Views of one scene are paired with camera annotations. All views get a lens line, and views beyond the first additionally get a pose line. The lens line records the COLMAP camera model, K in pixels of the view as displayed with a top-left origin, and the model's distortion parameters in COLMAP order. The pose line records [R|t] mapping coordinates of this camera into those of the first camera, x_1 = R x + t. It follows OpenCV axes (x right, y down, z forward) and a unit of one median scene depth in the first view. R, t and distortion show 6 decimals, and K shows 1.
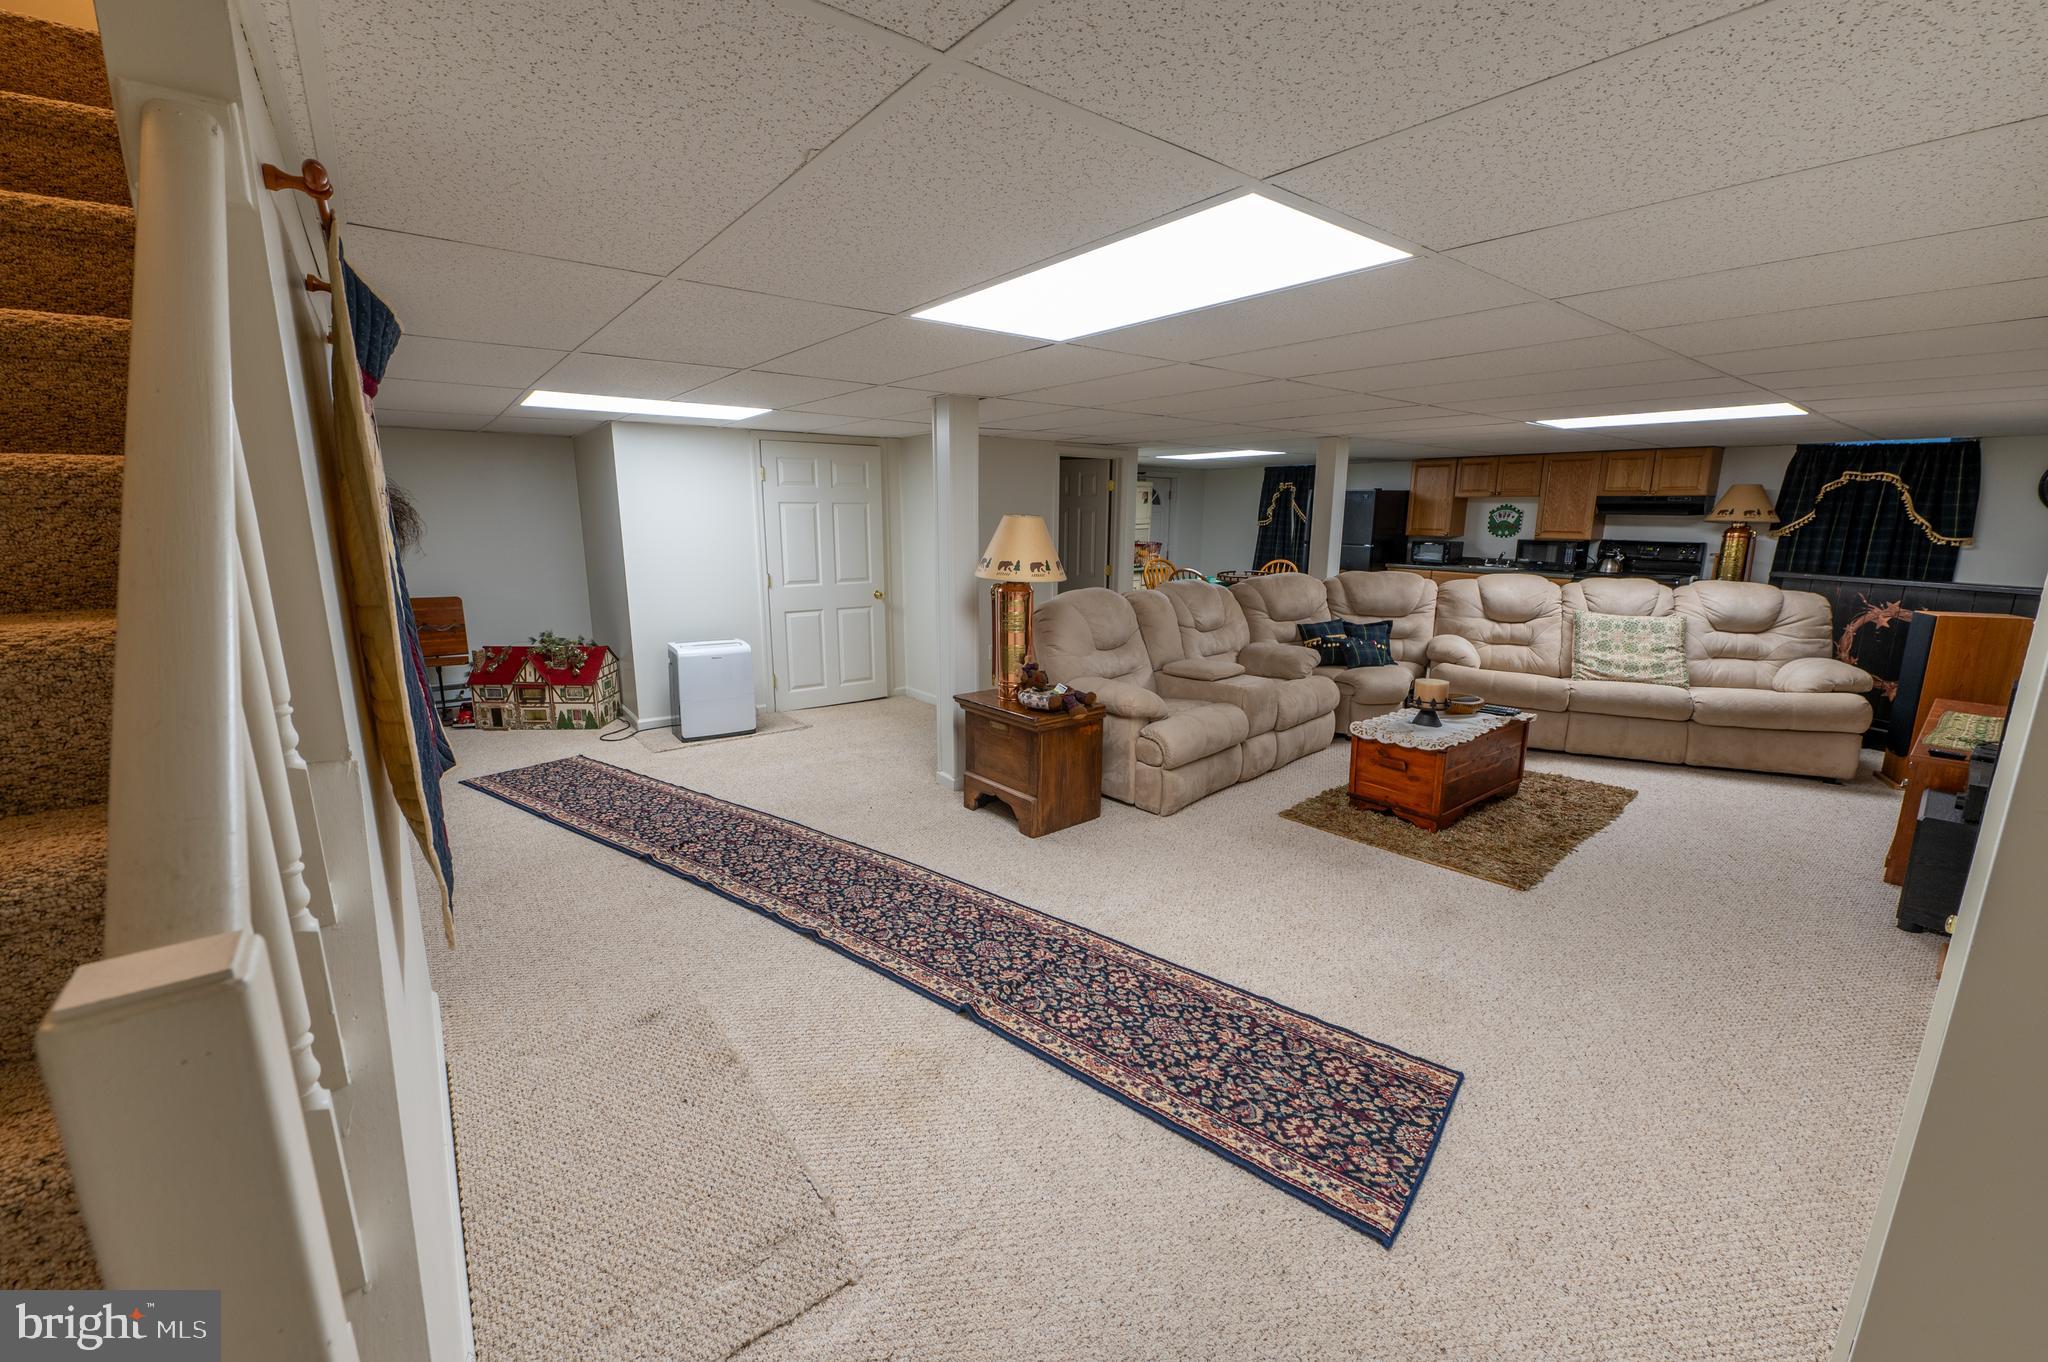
lens RADIAL K [[805.5, 0, 1023.4], [0, 805.5, 674.7], [0, 0, 1]] dist [-0.002349, -0.003043]
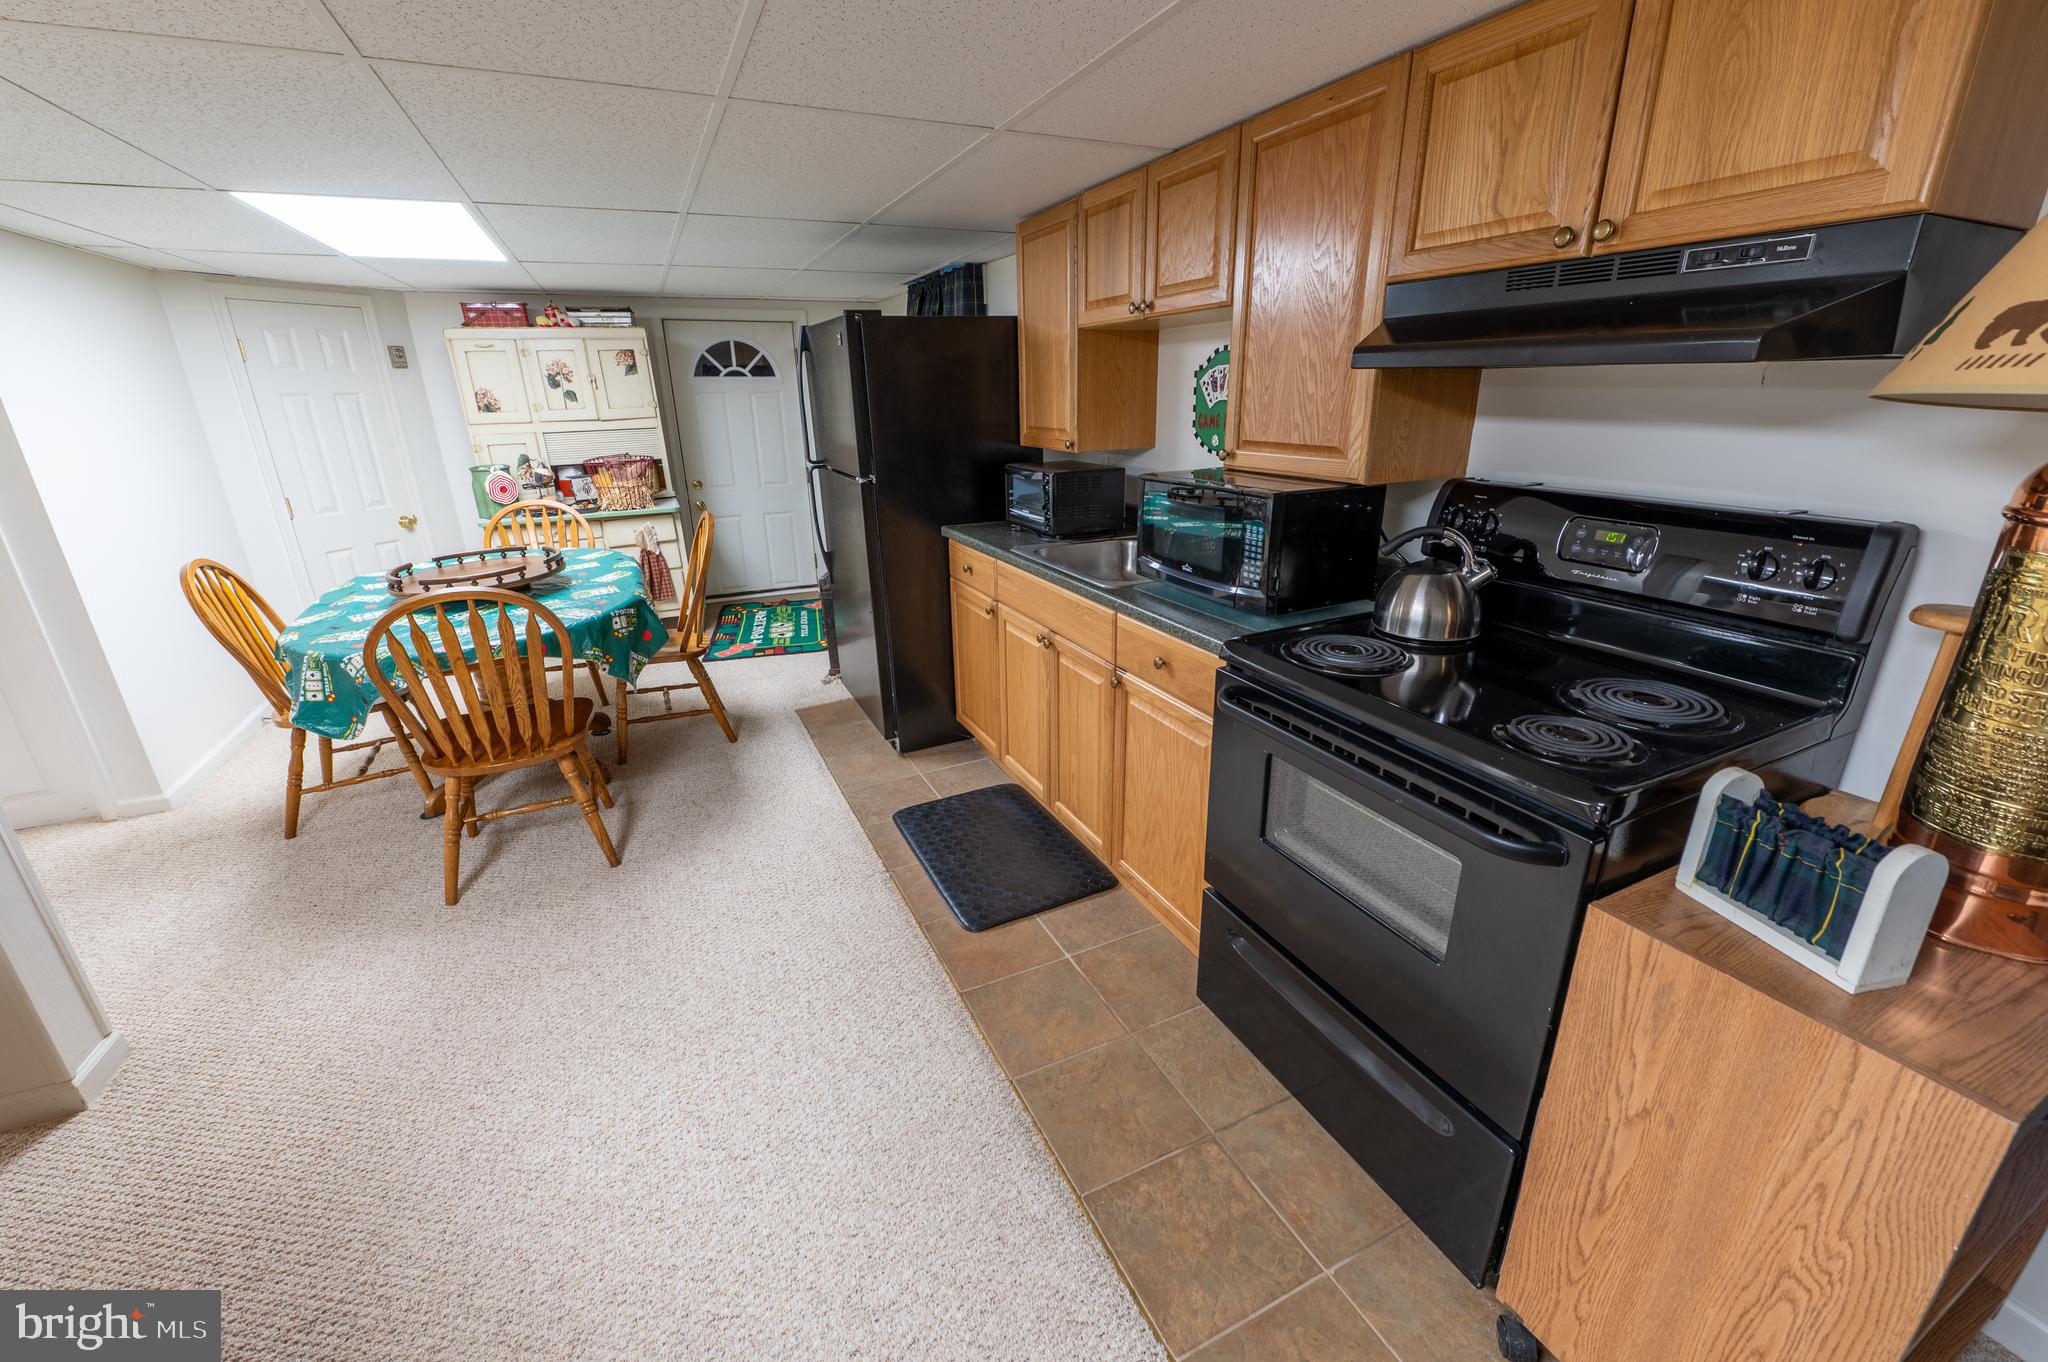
lens RADIAL K [[805.5, 0, 1023.4], [0, 805.5, 674.7], [0, 0, 1]] dist [-0.002349, -0.003043]
pose [[0.976134, 0.049426, -0.211469, 0.659954], [-0.018831, 0.989352, 0.144317, -0.144621], [0.216351, -0.136891, 0.966671, 0.743321]]
